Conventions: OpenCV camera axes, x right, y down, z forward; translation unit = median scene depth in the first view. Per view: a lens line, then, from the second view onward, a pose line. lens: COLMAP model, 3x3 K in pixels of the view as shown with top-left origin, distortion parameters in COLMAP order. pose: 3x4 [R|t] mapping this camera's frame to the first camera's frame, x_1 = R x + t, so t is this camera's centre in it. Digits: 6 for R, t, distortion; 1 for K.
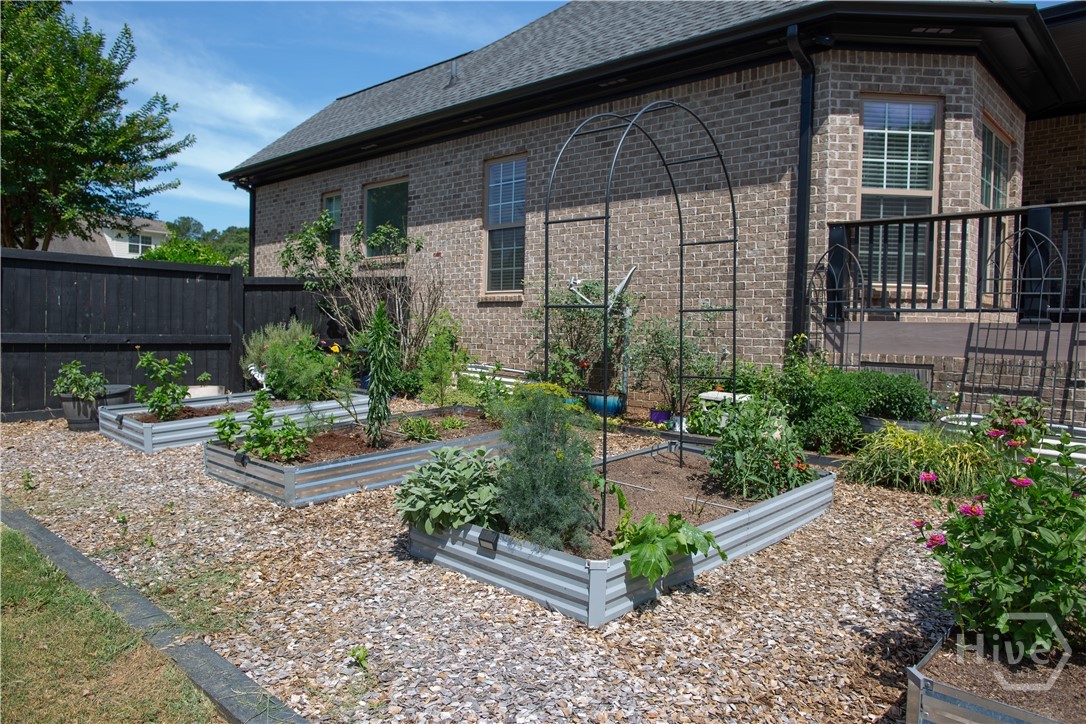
lens RADIAL K [[751.5, 0, 543.0], [0, 751.5, 362.0], [0, 0, 1]] dist [-0.047097, 0.052564]
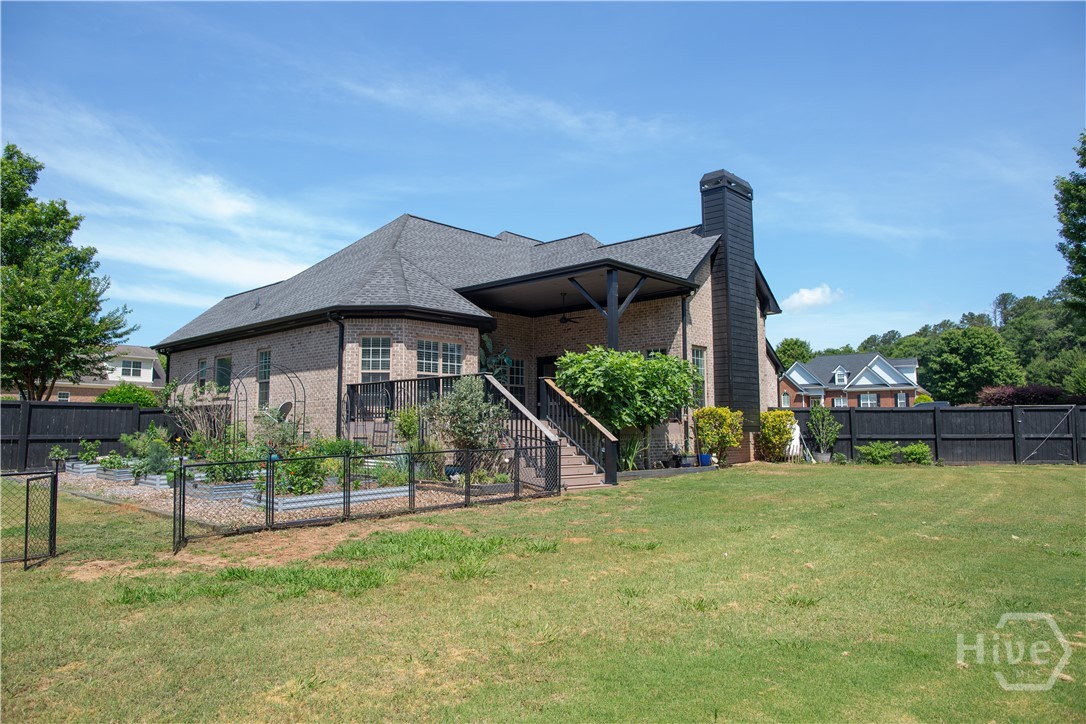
lens RADIAL K [[739.4, 0, 543.0], [0, 739.4, 362.0], [0, 0, 1]] dist [-0.055303, 0.053062]
pose [[0.999566, -0.029237, 0.003466, 1.050371], [0.029438, 0.990488, -0.134412, 0.100950], [0.000497, 0.134455, 0.990920, -1.541877]]
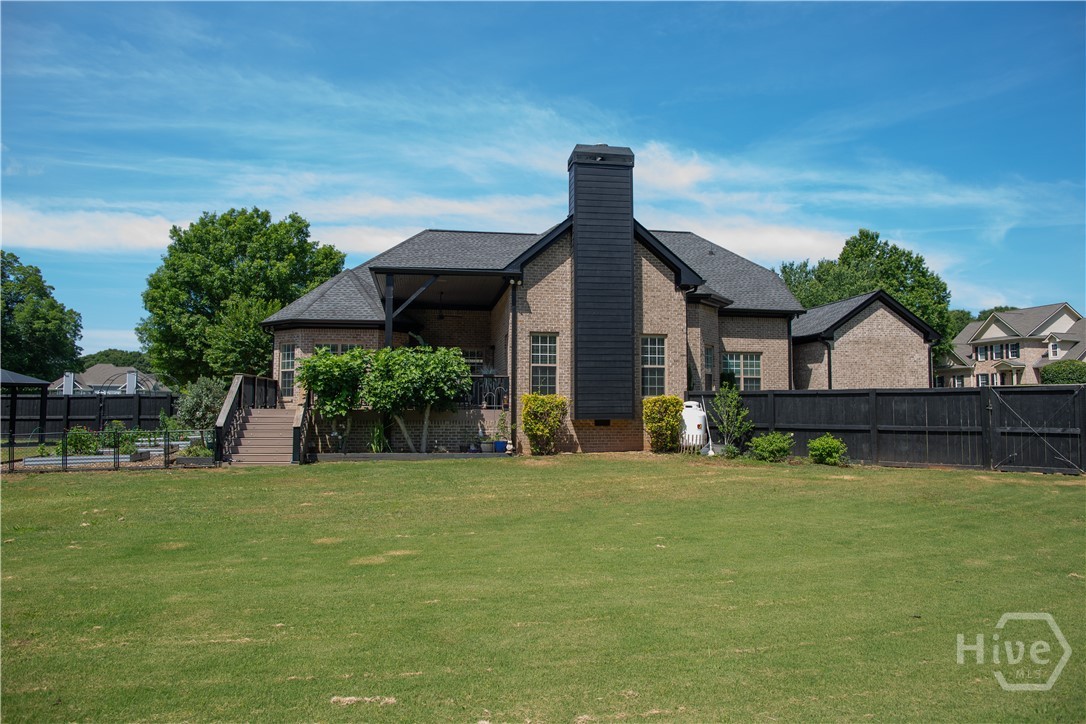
lens RADIAL K [[751.5, 0, 543.0], [0, 751.5, 362.0], [0, 0, 1]] dist [-0.047097, 0.052564]
pose [[0.790187, -0.064040, -0.609511, 3.482395], [-0.003634, 0.994019, -0.109150, 0.102134], [0.612855, 0.088464, 0.785228, -0.965689]]
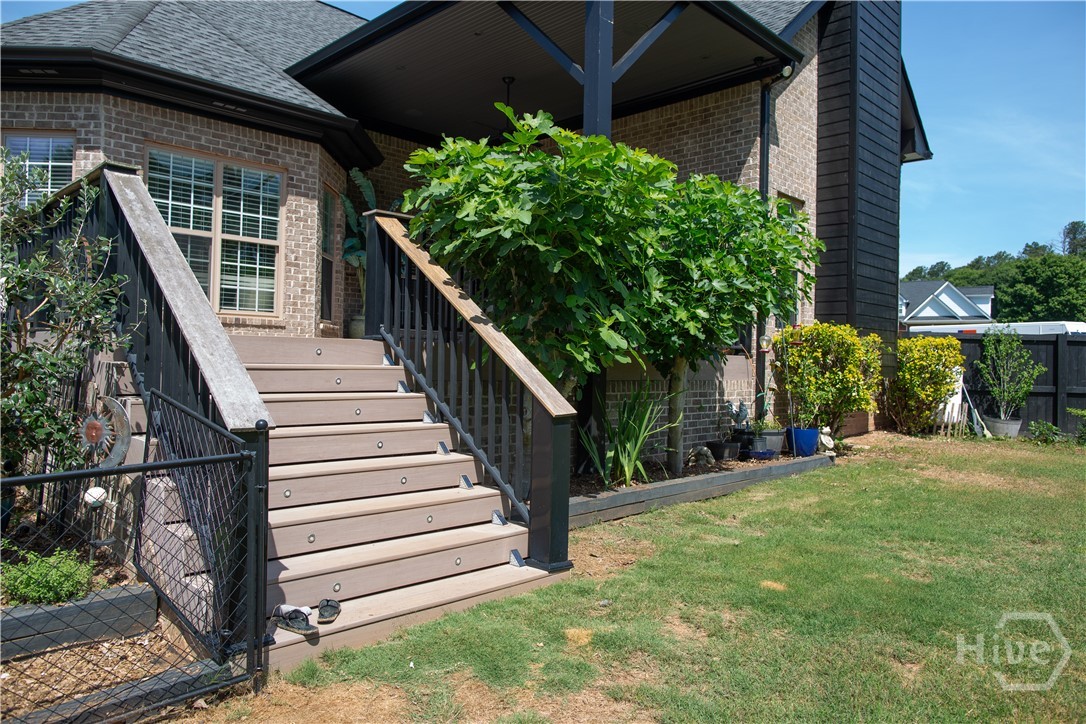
lens RADIAL K [[739.4, 0, 543.0], [0, 739.4, 362.0], [0, 0, 1]] dist [-0.055303, 0.053062]
pose [[0.999465, -0.005133, -0.032309, 1.255931], [0.003883, 0.999246, -0.038624, 0.027889], [0.032483, 0.038478, 0.998731, -0.036692]]
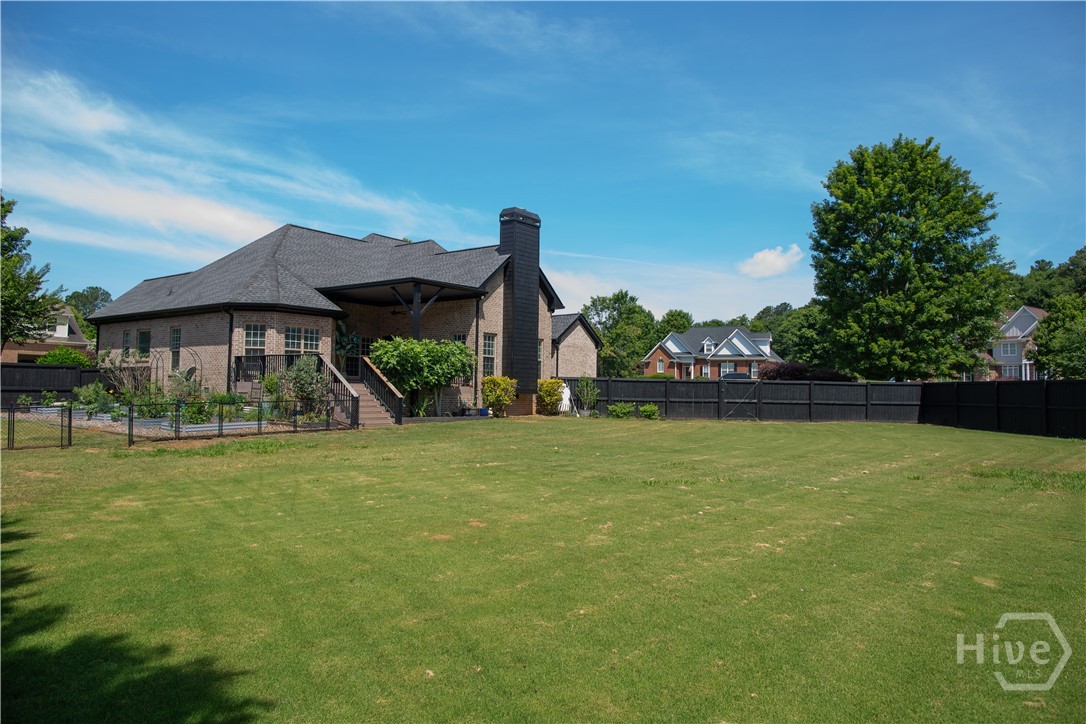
lens RADIAL K [[739.4, 0, 543.0], [0, 739.4, 362.0], [0, 0, 1]] dist [-0.055303, 0.053062]
pose [[0.994737, -0.006523, 0.102256, 1.550711], [0.014431, 0.996943, -0.076784, 0.152142], [-0.101442, 0.077855, 0.991790, -2.839979]]
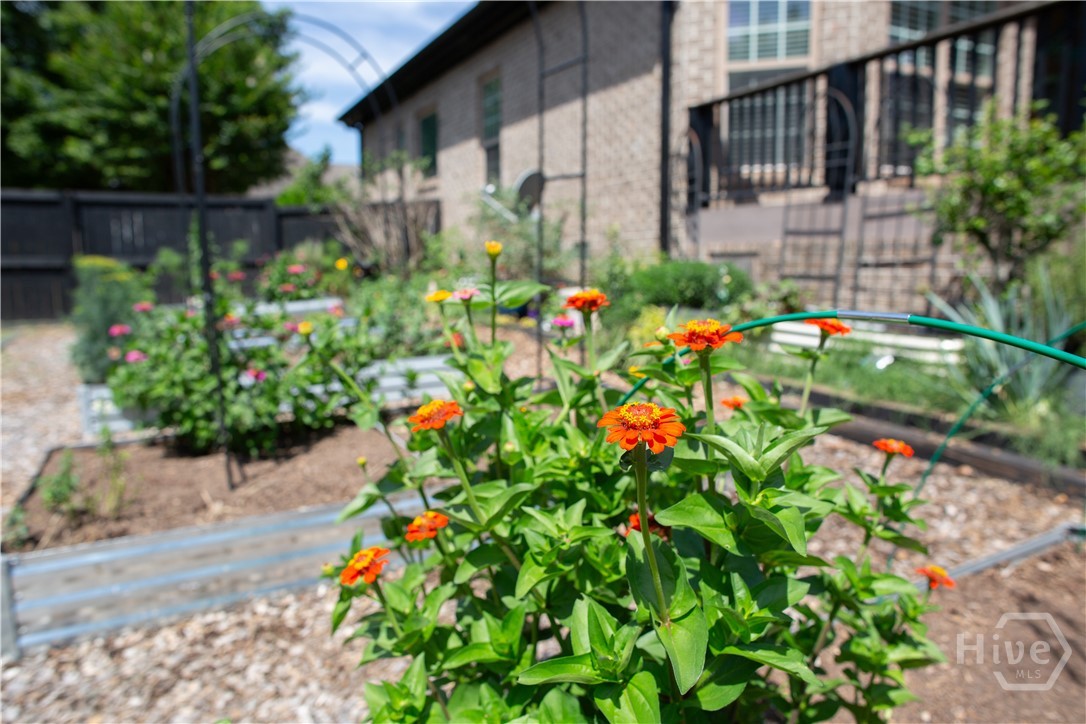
lens RADIAL K [[739.4, 0, 543.0], [0, 739.4, 362.0], [0, 0, 1]] dist [-0.055303, 0.053062]
pose [[0.939300, 0.008881, -0.342981, 0.528551], [0.024741, 0.995309, 0.093528, 0.042752], [0.342202, -0.096337, 0.934675, 0.040732]]
